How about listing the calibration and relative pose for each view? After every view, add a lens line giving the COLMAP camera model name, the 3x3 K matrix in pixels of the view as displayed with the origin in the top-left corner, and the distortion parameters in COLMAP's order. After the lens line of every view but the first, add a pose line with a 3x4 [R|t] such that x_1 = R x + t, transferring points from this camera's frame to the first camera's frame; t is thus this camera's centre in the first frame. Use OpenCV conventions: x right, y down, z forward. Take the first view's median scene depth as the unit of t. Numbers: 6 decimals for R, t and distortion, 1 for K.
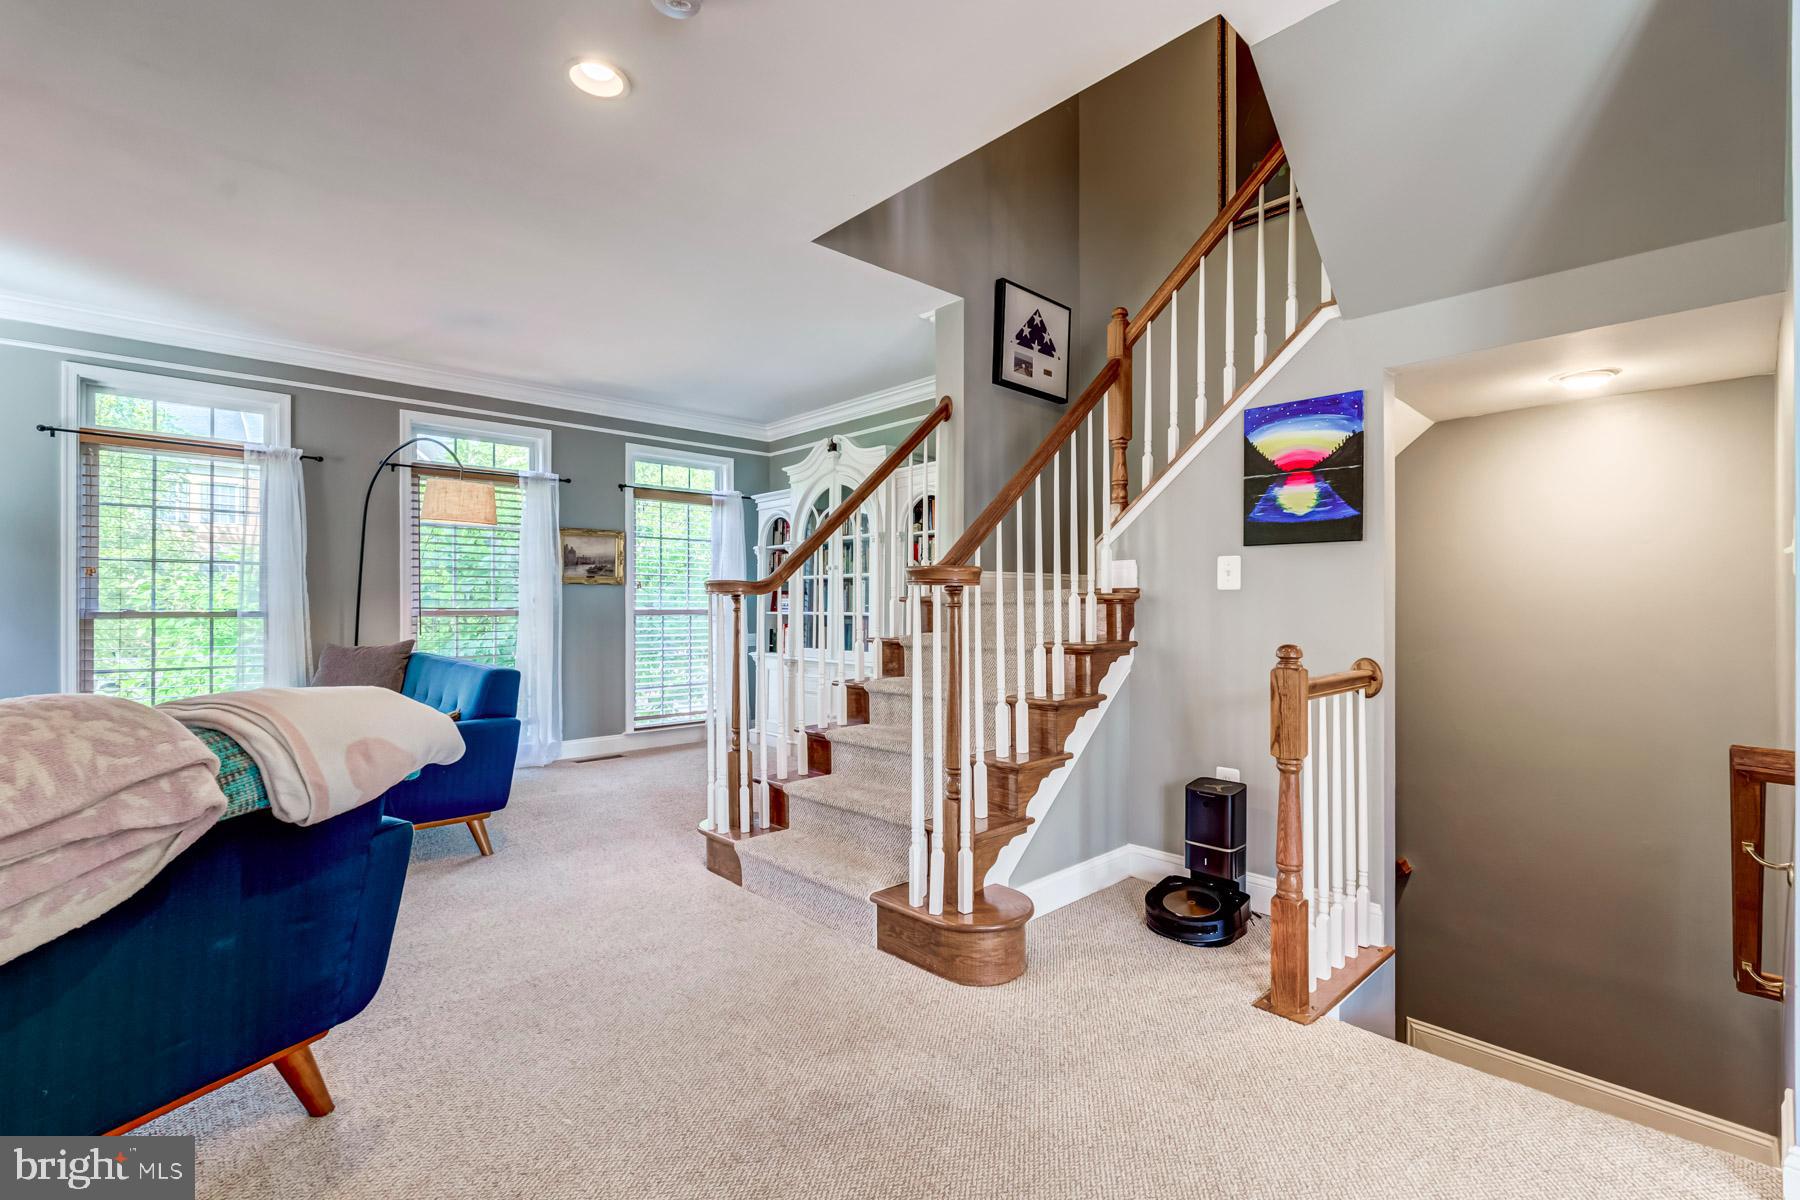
lens RADIAL K [[798.4, 0, 903.2], [0, 798.4, 606.4], [0, 0, 1]] dist [-0.000878, 0.000145]
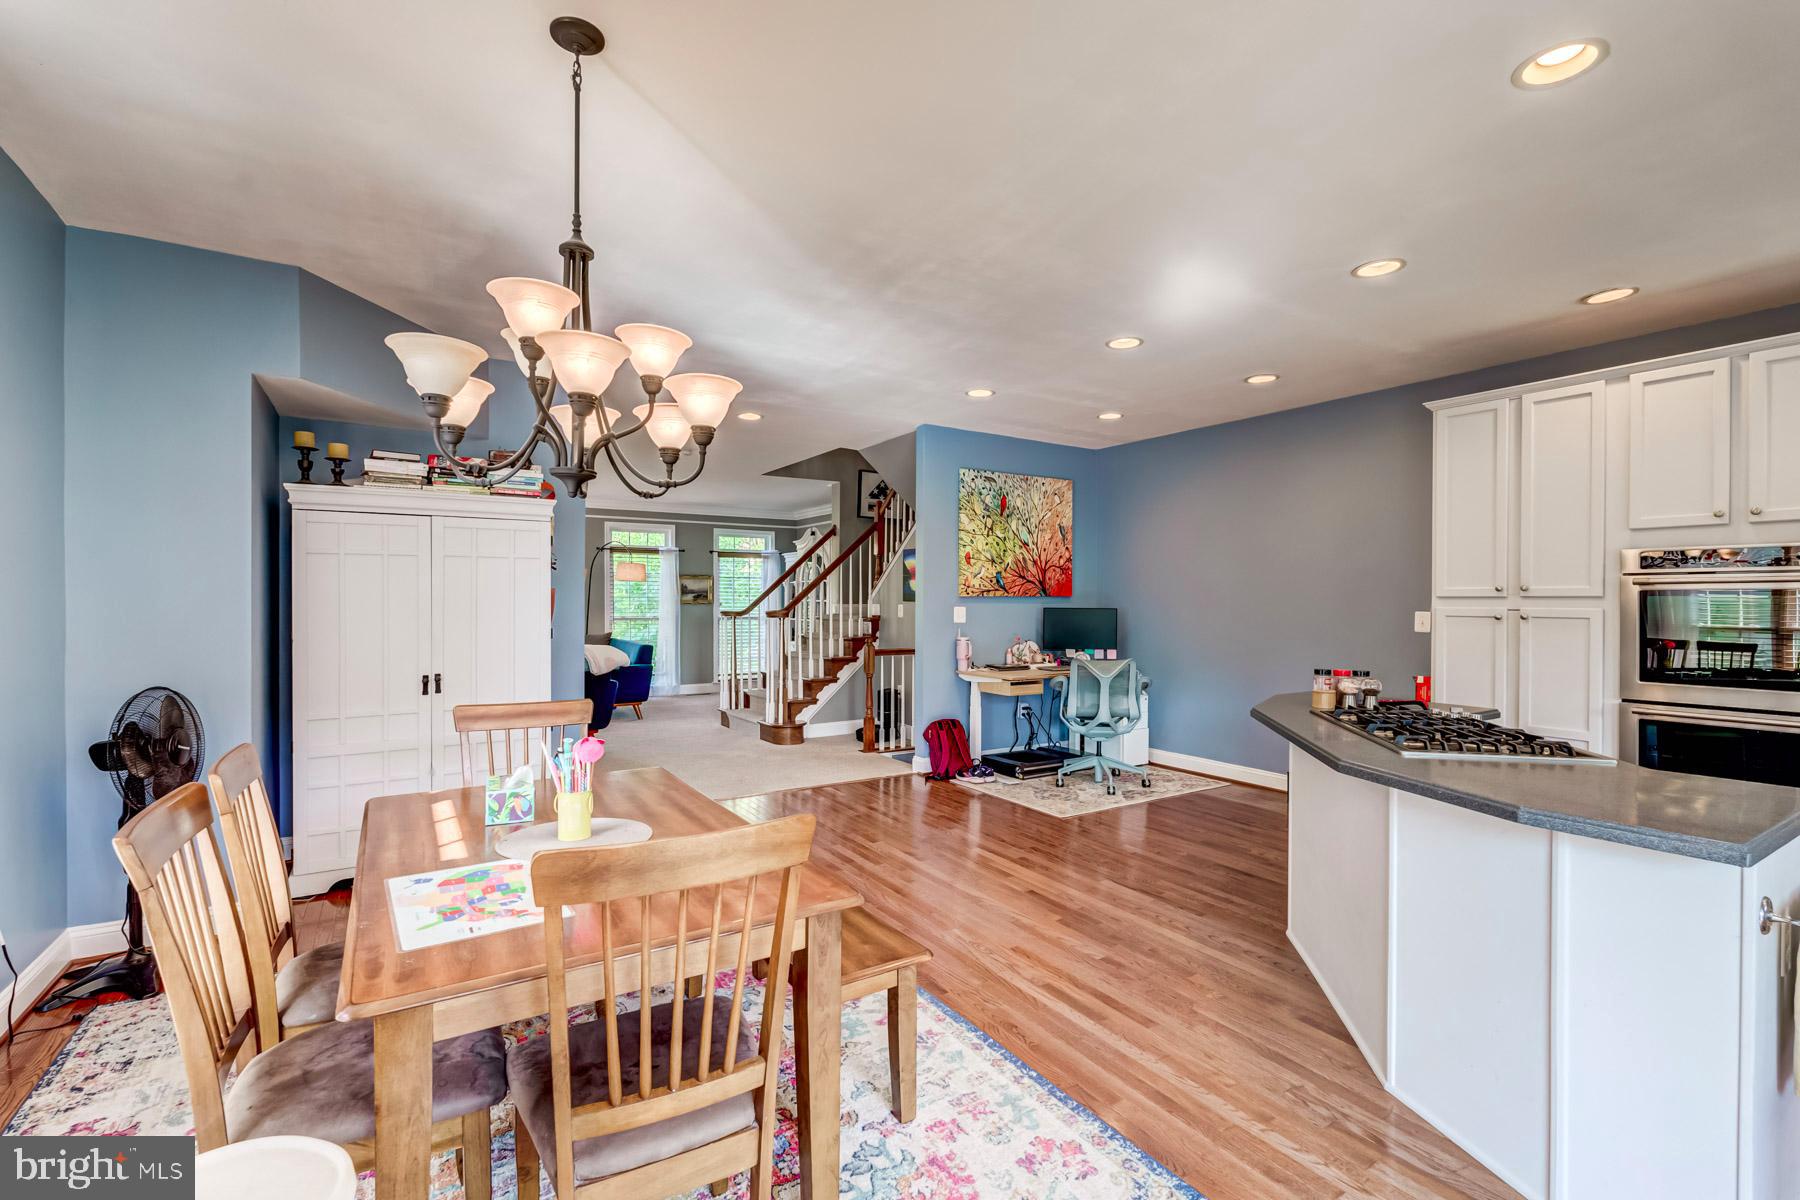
lens RADIAL K [[798.4, 0, 903.2], [0, 798.4, 606.4], [0, 0, 1]] dist [-0.000878, 0.000145]
pose [[0.983544, 0.005786, -0.180576, 0.539564], [-0.004961, 0.999975, 0.005022, -0.041719], [0.180601, -0.004043, 0.983548, -0.957649]]
